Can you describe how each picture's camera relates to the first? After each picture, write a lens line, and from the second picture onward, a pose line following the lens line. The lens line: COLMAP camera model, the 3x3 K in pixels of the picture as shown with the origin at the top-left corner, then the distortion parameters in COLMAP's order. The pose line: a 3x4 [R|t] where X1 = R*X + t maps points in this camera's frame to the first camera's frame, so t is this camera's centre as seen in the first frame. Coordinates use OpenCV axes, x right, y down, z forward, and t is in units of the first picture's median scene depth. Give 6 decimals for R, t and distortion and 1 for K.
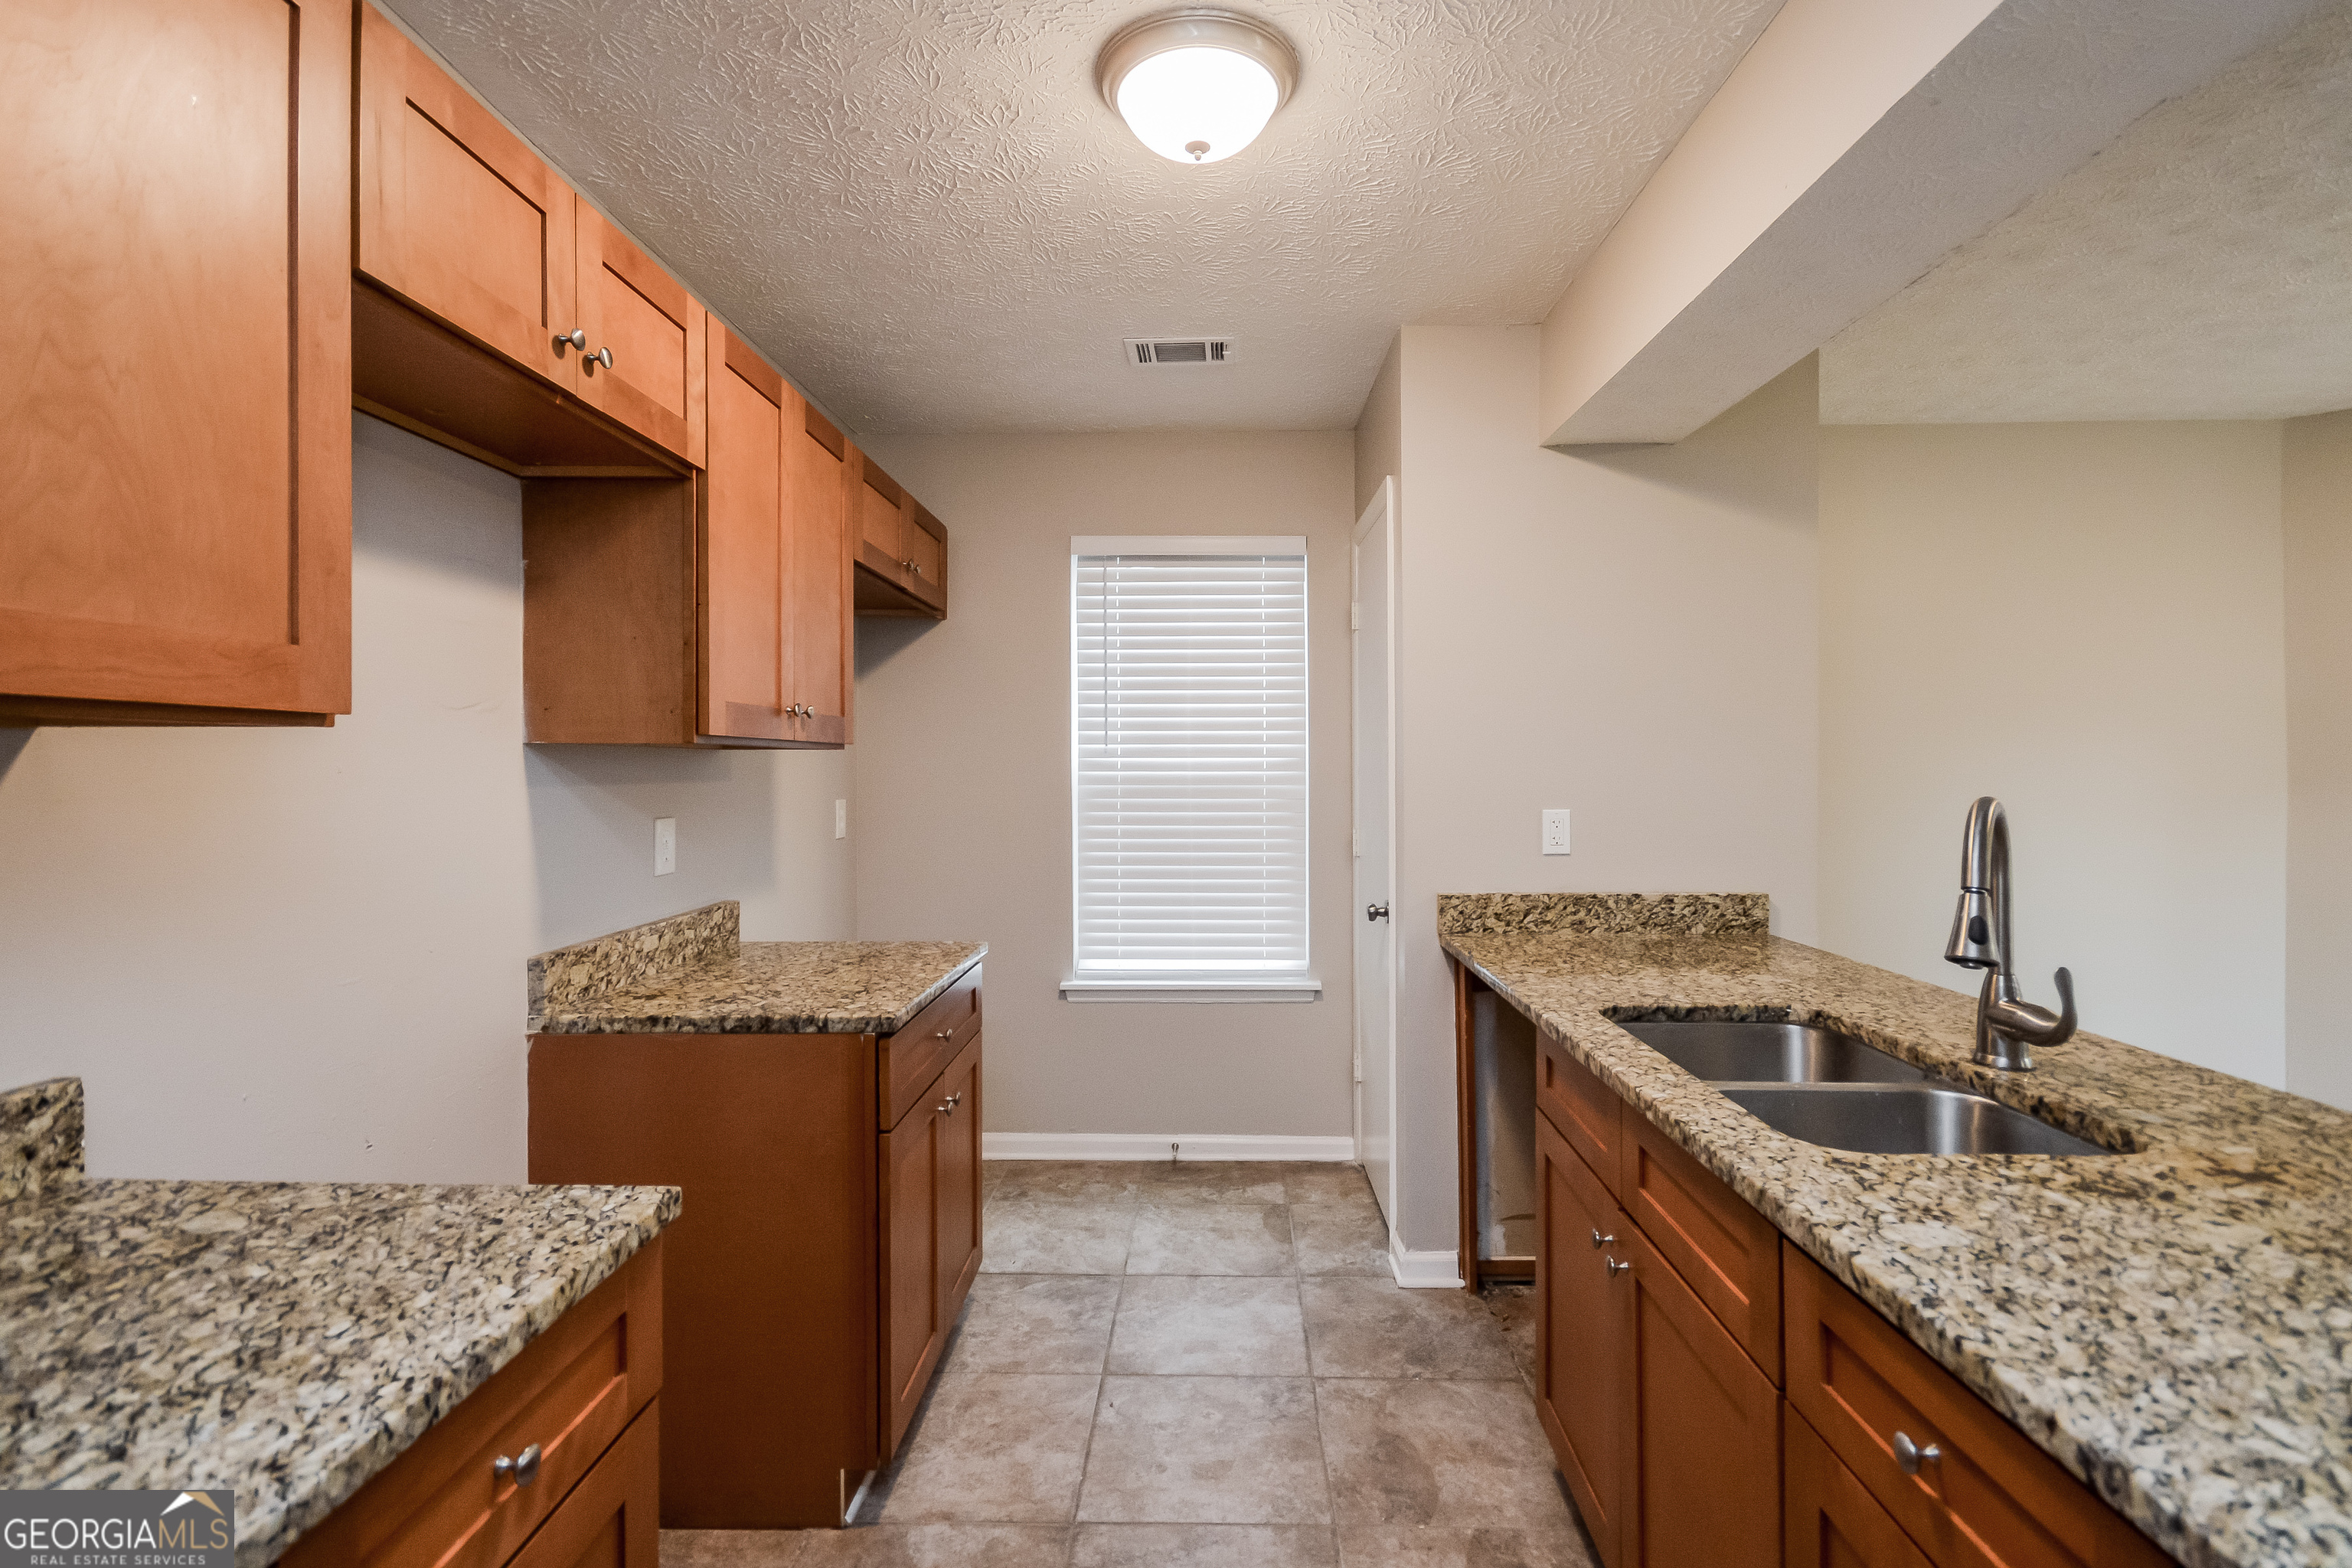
lens RADIAL K [[1061.4, 0, 1138.8], [0, 1061.4, 778.6], [0, 0, 1]] dist [0.014285, -0.009453]
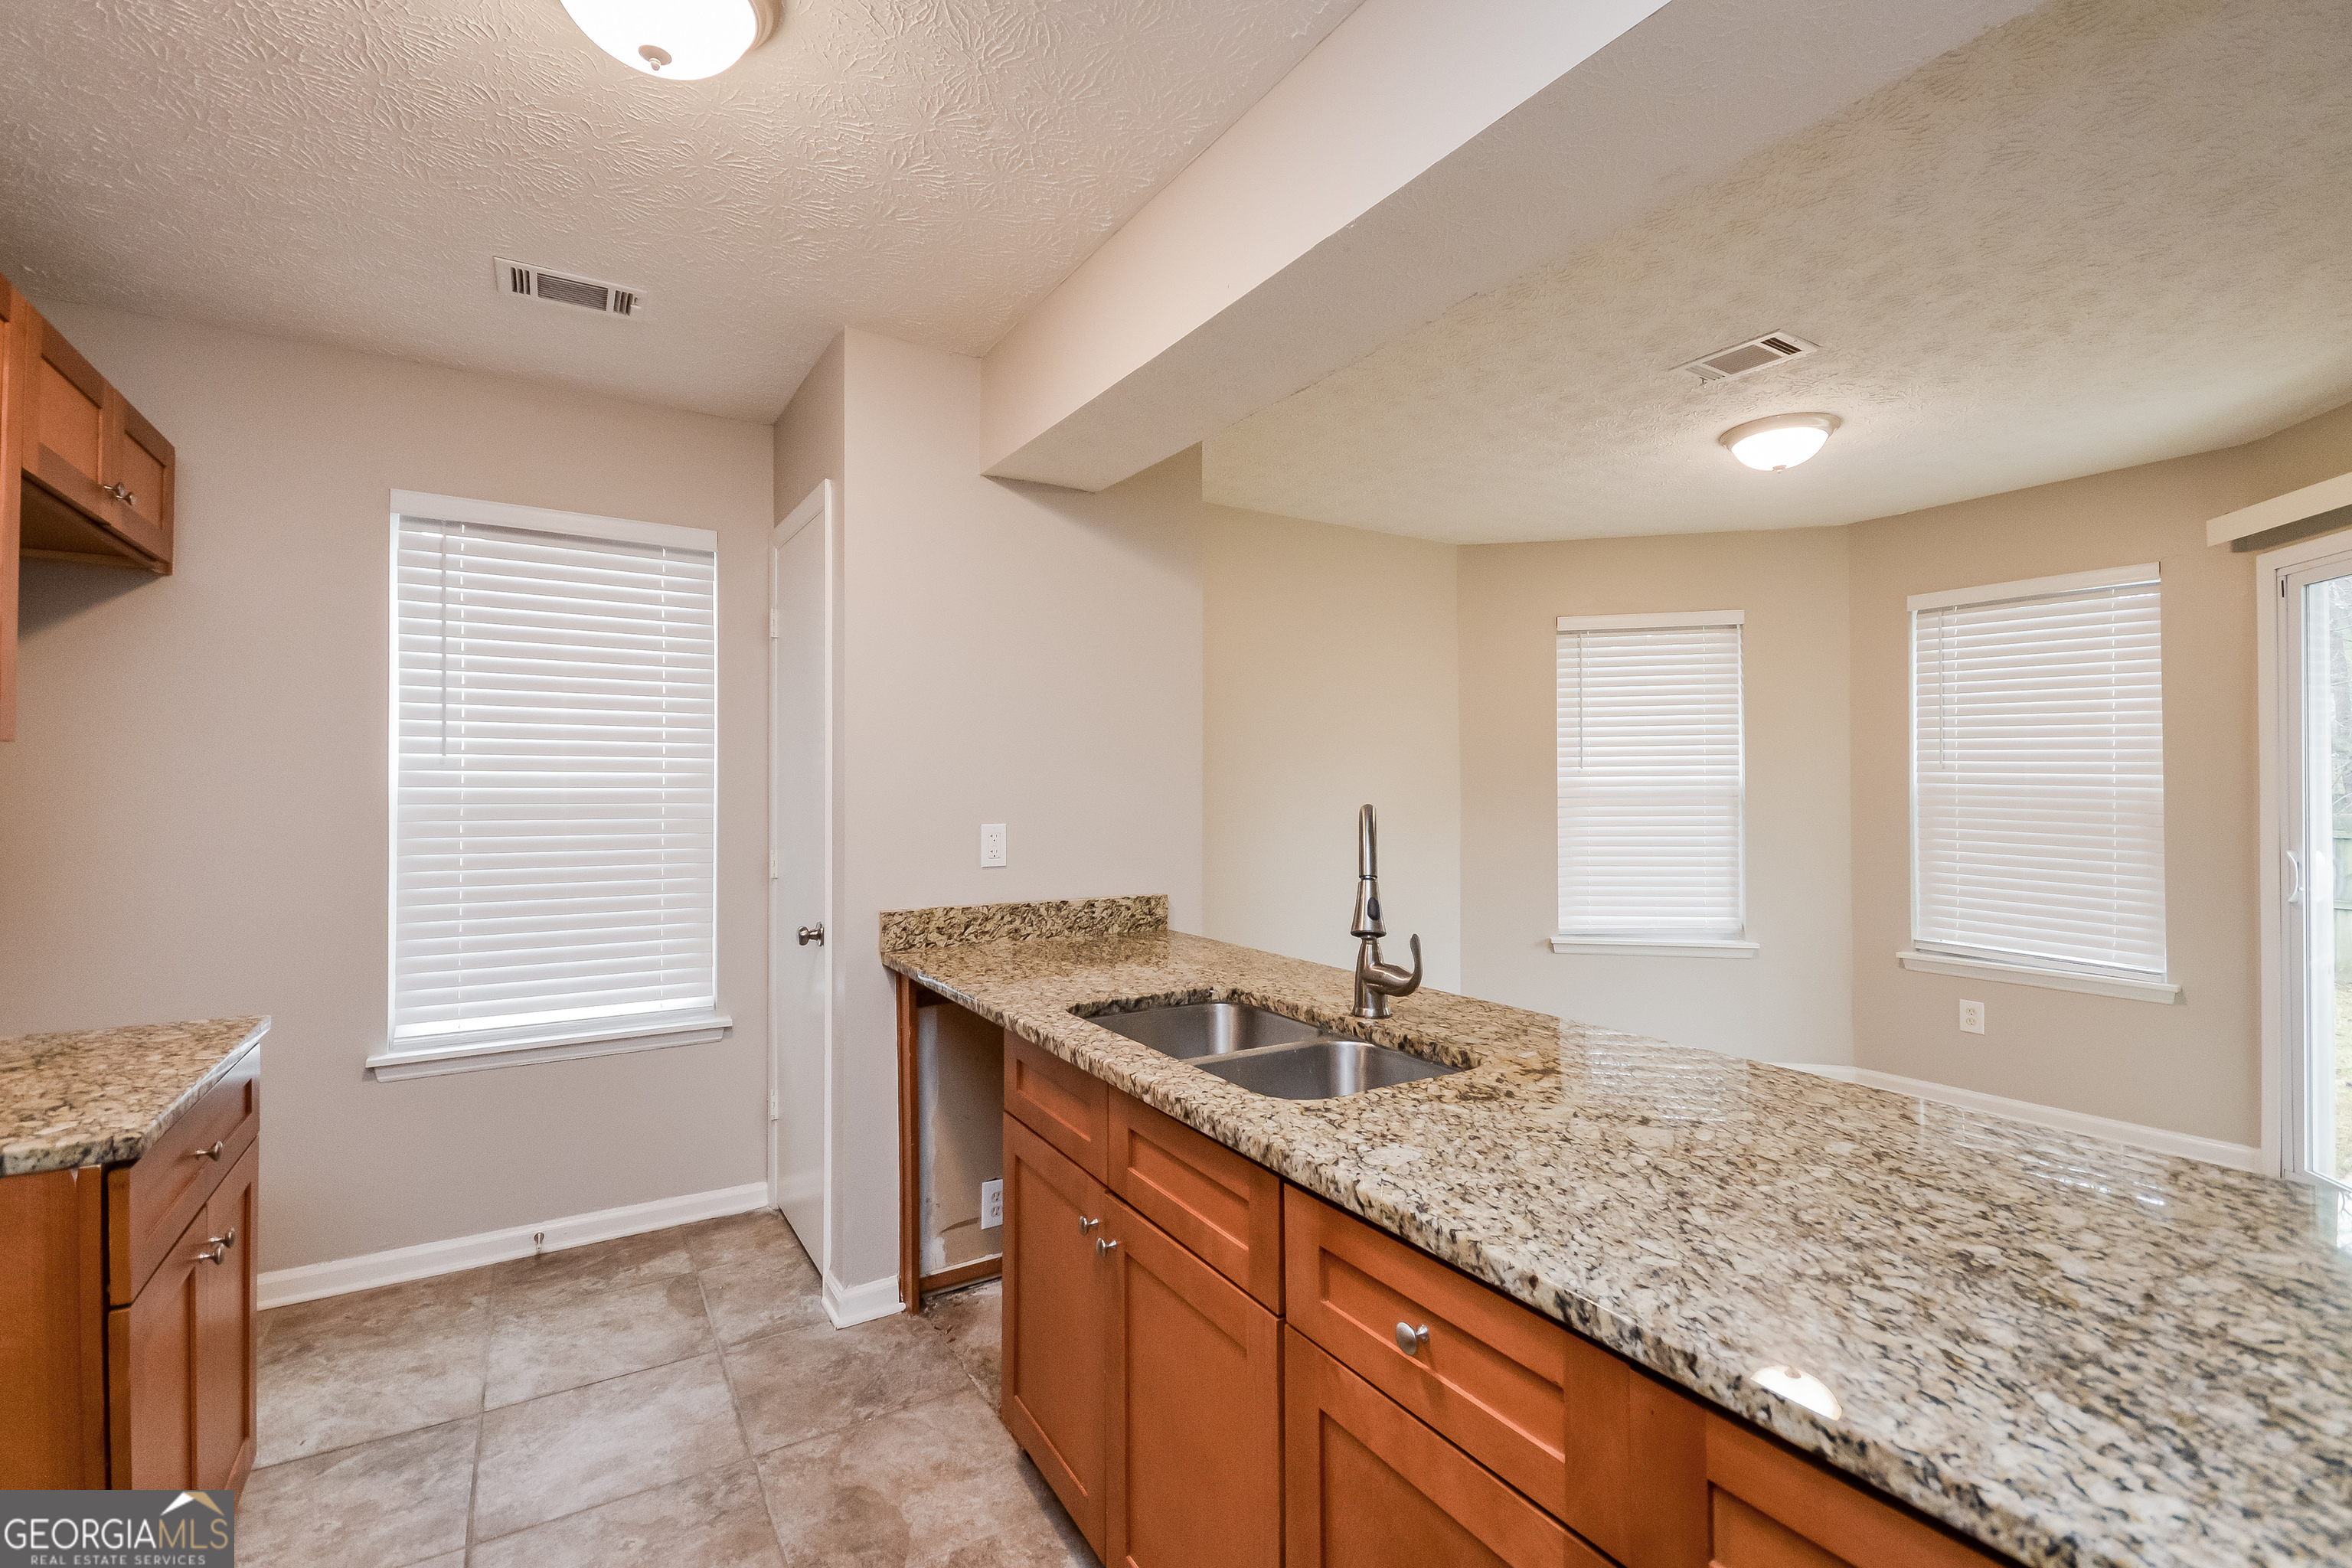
lens RADIAL K [[1061.4, 0, 1187.4], [0, 1061.4, 779.4], [0, 0, 1]] dist [0.014285, -0.009453]
pose [[0.825119, 0.010880, 0.564854, -0.045832], [-0.000272, 0.999822, -0.018861, 0.005517], [-0.564959, 0.015409, 0.824975, 0.035816]]
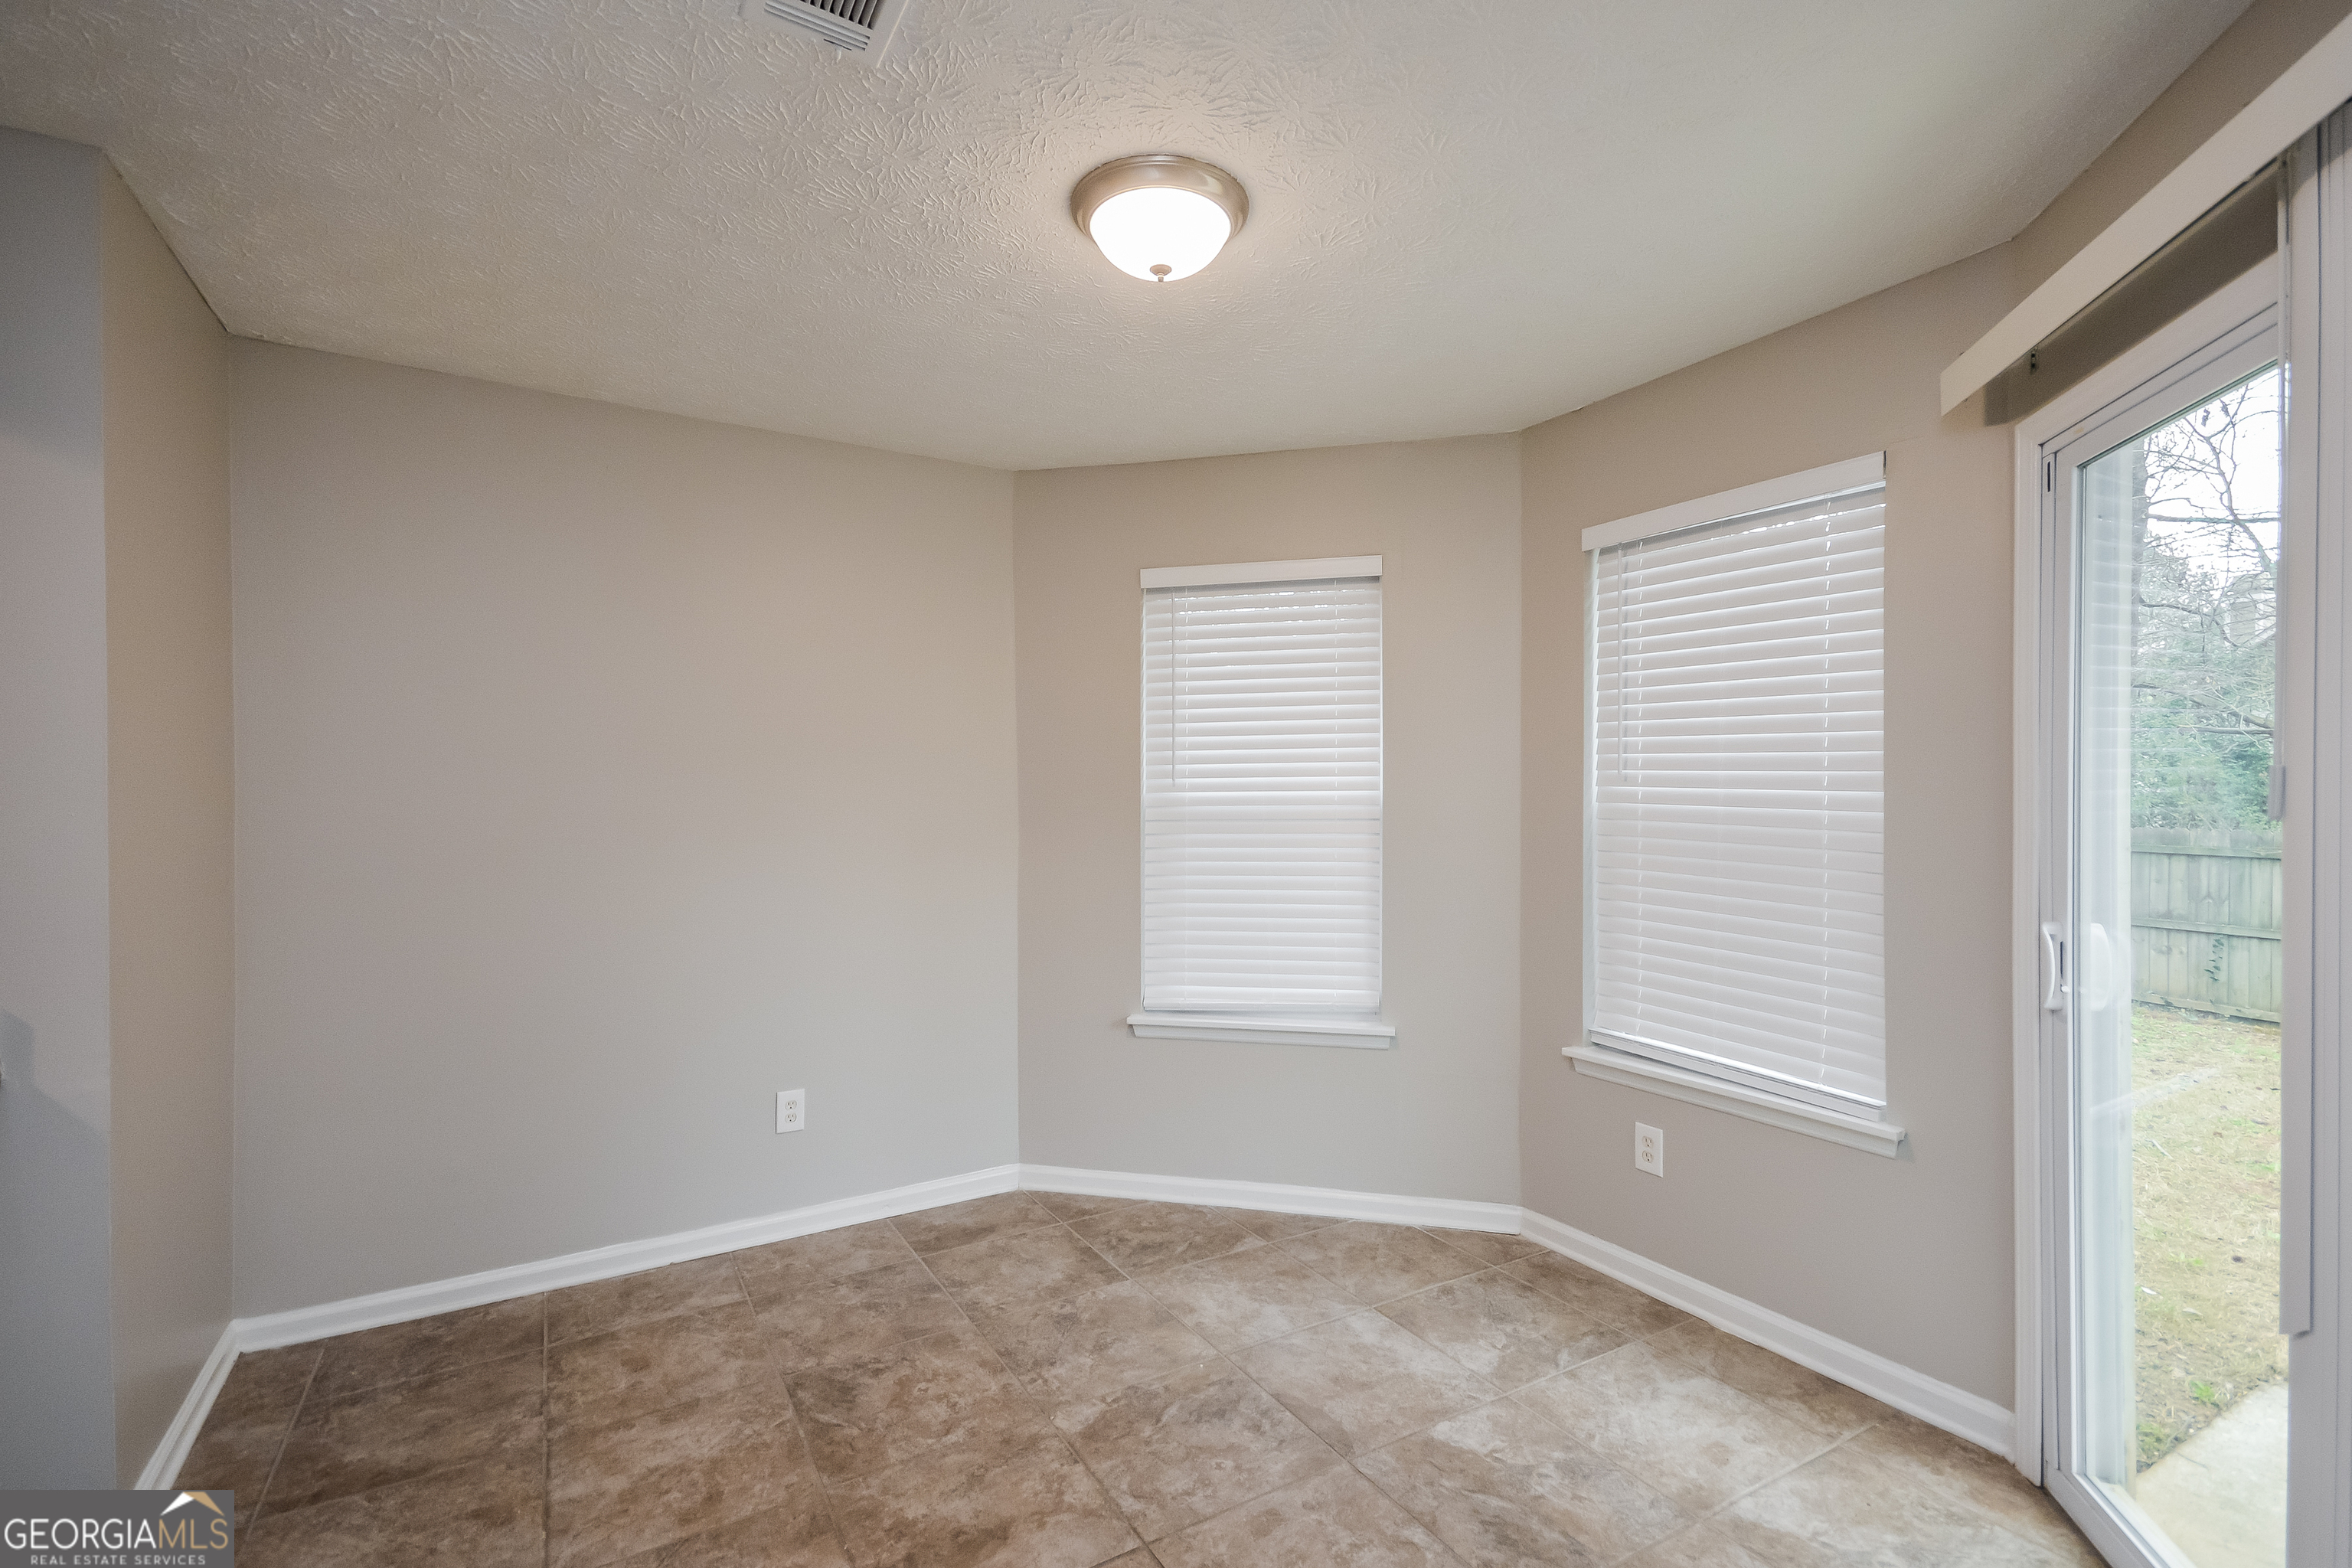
lens RADIAL K [[1061.4, 0, 1215.8], [0, 1061.4, 801.7], [0, 0, 1]] dist [0.014285, -0.009453]
pose [[0.831033, 0.001828, 0.556220, 0.934018], [0.000932, 0.999989, -0.004679, -0.017692], [-0.556222, 0.004406, 0.831022, 0.044800]]
